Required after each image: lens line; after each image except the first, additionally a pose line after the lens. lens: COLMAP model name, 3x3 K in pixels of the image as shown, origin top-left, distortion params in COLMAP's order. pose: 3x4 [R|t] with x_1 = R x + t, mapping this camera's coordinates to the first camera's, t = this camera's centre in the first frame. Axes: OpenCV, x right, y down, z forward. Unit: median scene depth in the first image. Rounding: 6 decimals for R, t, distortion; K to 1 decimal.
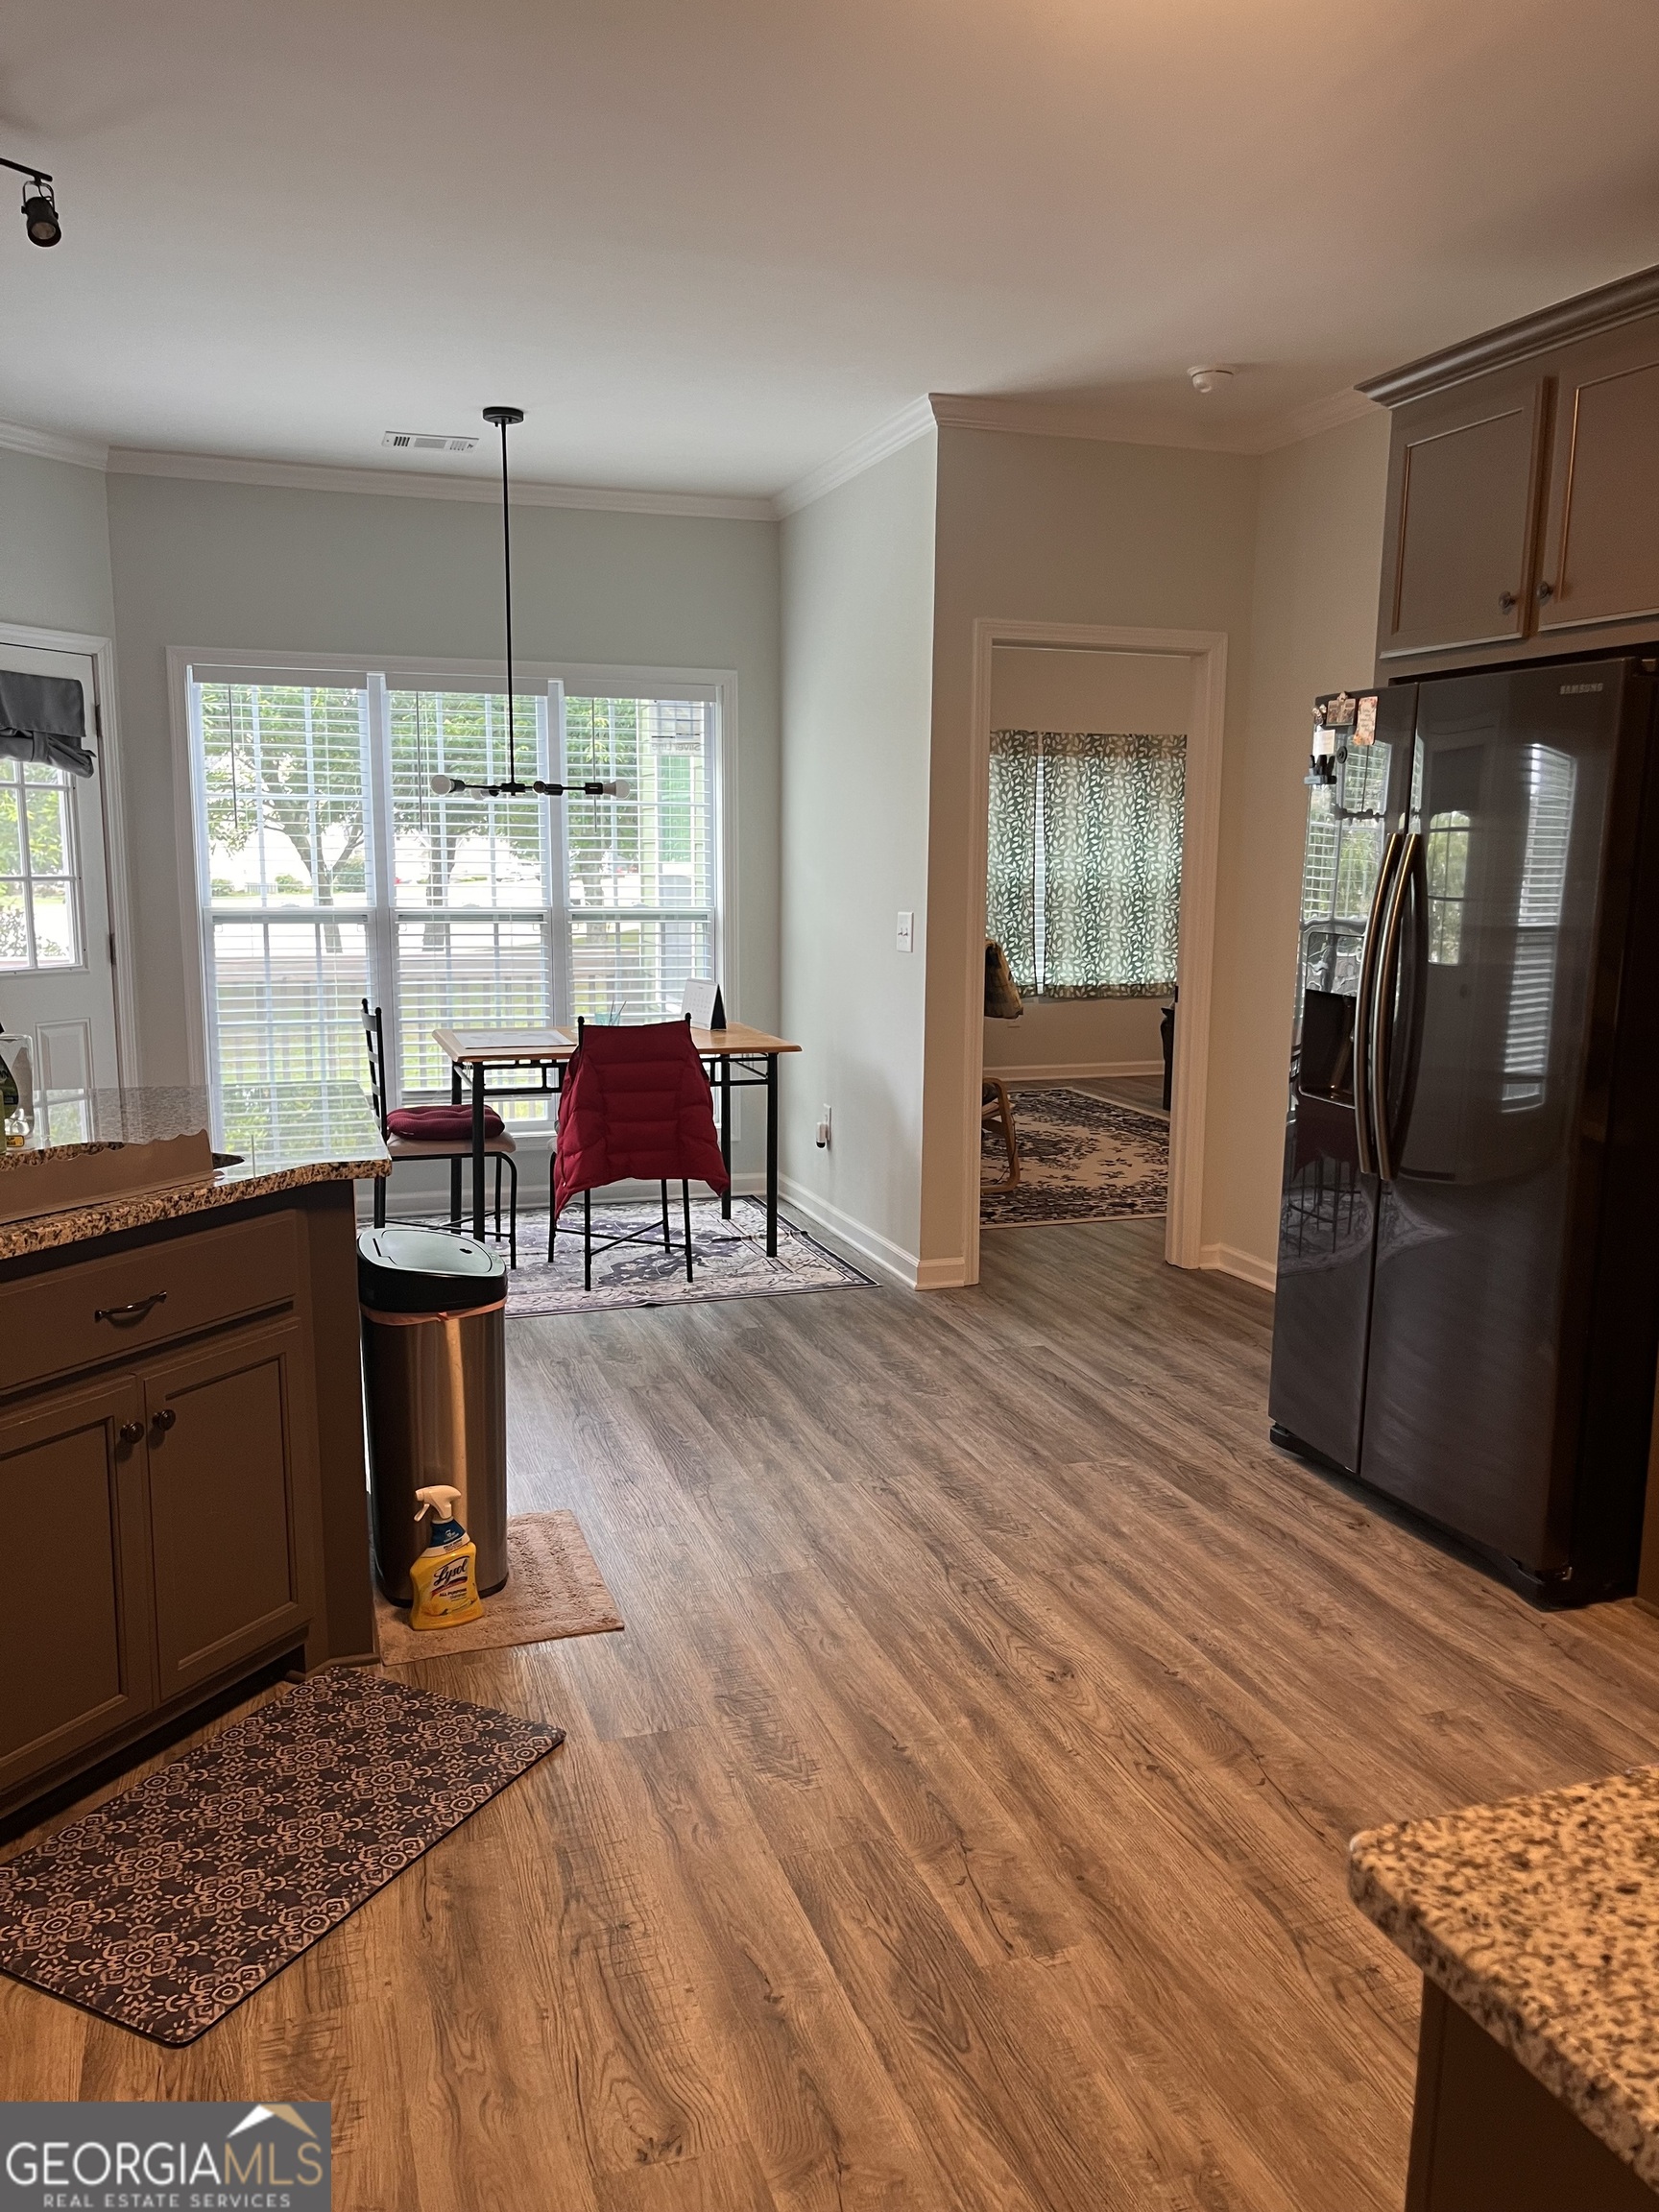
lens RADIAL K [[1683.0, 0, 829.7], [0, 1683.0, 1122.1], [0, 0, 1]] dist [0.074324, -0.088618]
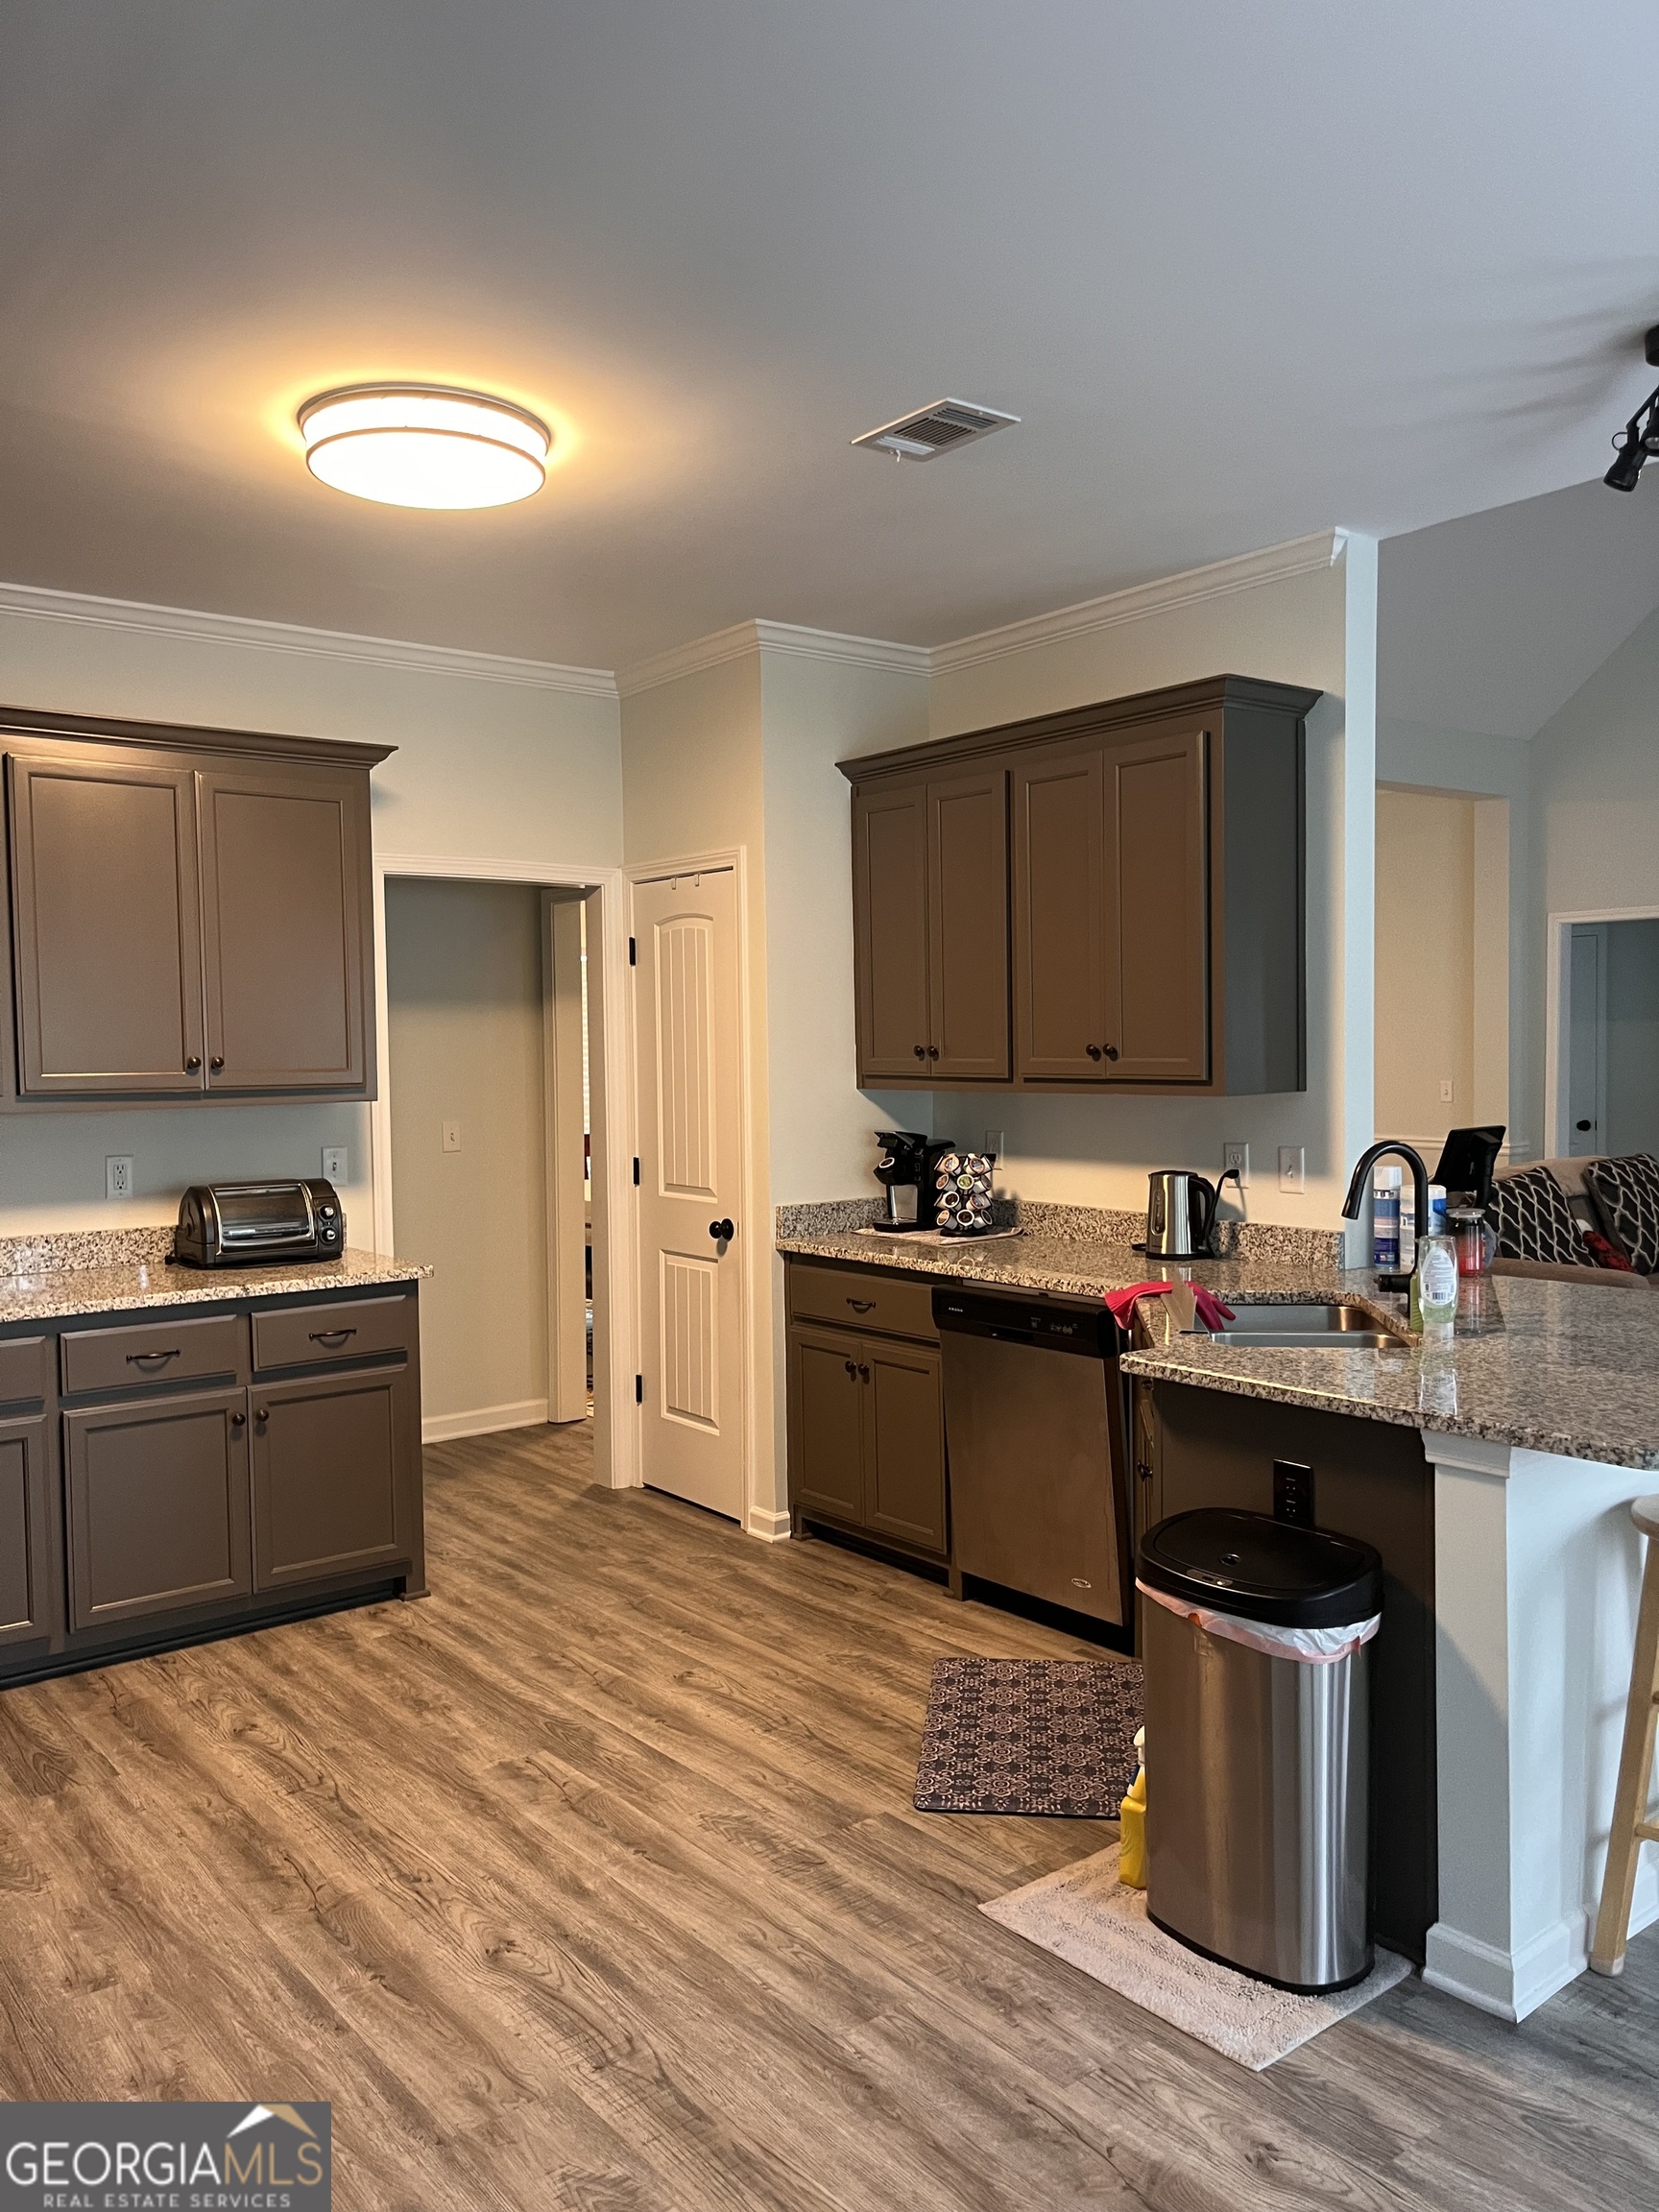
lens RADIAL K [[1683.0, 0, 829.7], [0, 1683.0, 1122.1], [0, 0, 1]] dist [0.074324, -0.088618]
pose [[-0.941935, 0.018361, -0.335293, 0.236169], [-0.050681, 0.979292, 0.196005, -0.276388], [0.331949, 0.201616, -0.921499, 1.592372]]
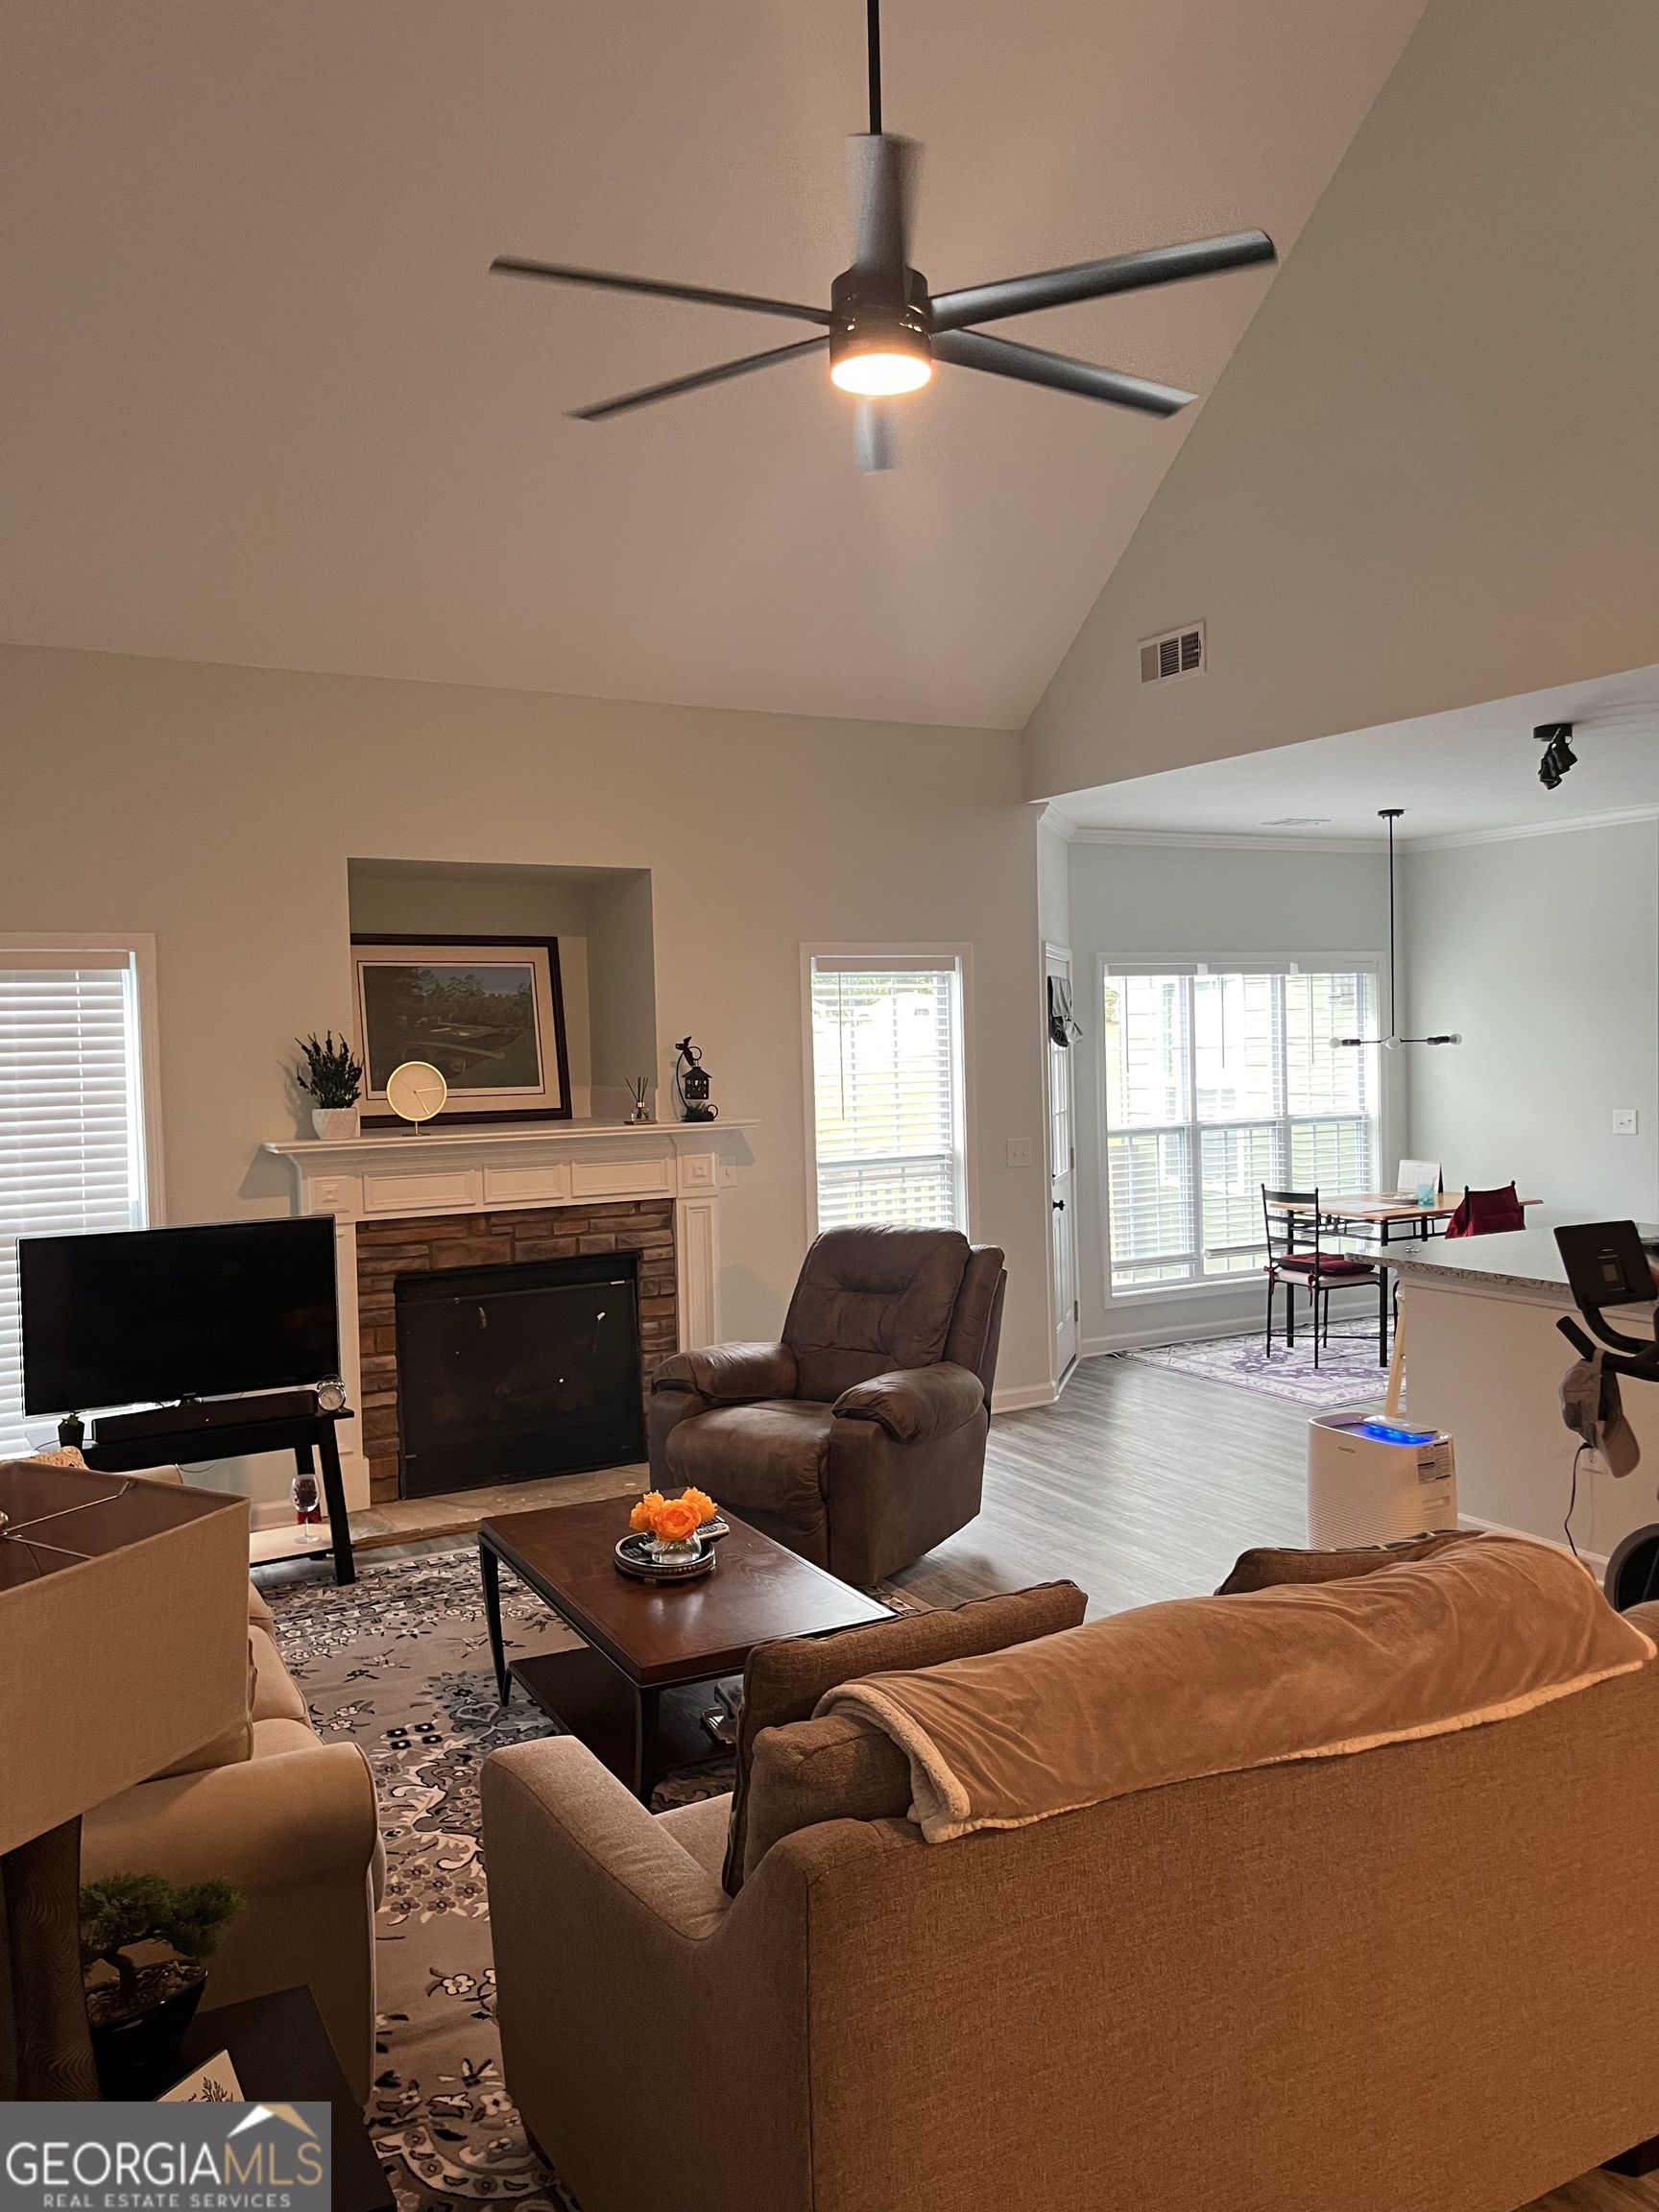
lens RADIAL K [[1683.0, 0, 829.7], [0, 1683.0, 1122.1], [0, 0, 1]] dist [0.074324, -0.088618]
pose [[0.984662, -0.052190, 0.166482, -1.476420], [0.074097, 0.988974, -0.128222, 0.064315], [-0.157954, 0.138591, 0.977672, -0.657054]]
